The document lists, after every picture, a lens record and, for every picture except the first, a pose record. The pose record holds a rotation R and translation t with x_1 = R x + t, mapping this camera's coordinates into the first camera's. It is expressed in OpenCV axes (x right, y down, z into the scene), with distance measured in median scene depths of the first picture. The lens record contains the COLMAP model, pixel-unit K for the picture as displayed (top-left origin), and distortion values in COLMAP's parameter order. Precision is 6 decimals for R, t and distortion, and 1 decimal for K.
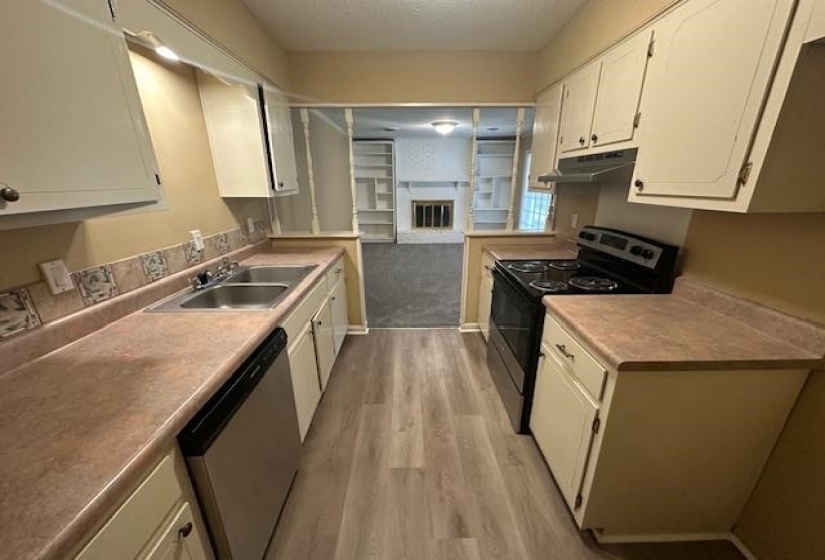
lens RADIAL K [[311.6, 0, 412.5], [0, 311.6, 280.0], [0, 0, 1]] dist [0.042869, -0.000182]
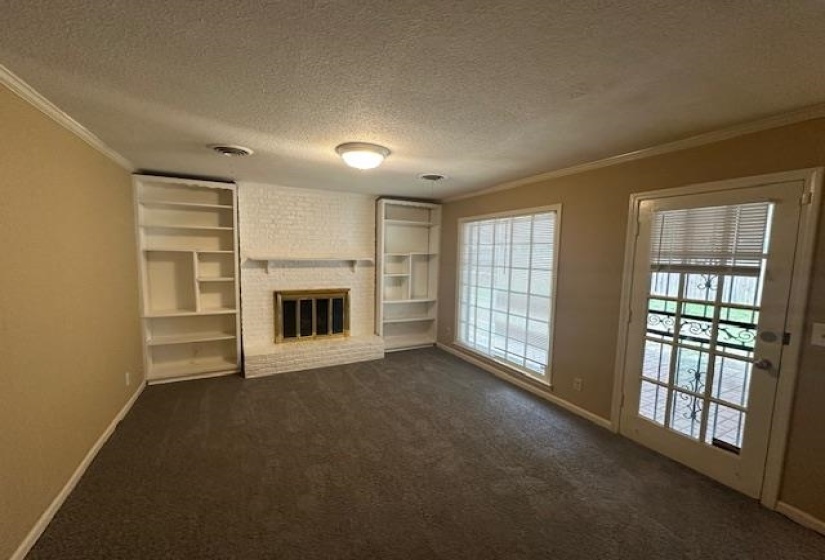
lens RADIAL K [[329.4, 0, 412.5], [0, 329.4, 280.0], [0, 0, 1]] dist [-0.001312, -0.000104]
pose [[0.894197, -0.017421, 0.447335, -0.046254], [0.117278, 0.973460, -0.196522, -0.146220], [-0.432039, 0.228192, 0.872508, 0.429085]]
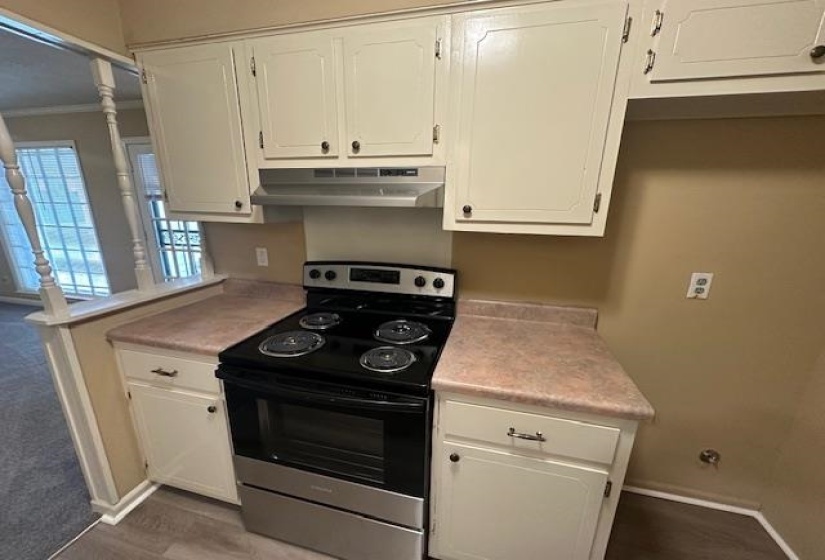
lens RADIAL K [[324.4, 0, 415.1], [0, 324.4, 295.4], [0, 0, 1]] dist [-0.001167, -0.000085]
pose [[0.274509, -0.271944, 0.922329, -0.029061], [0.284172, 0.939278, 0.192364, -0.043764], [-0.918635, 0.209294, 0.335119, 0.132922]]
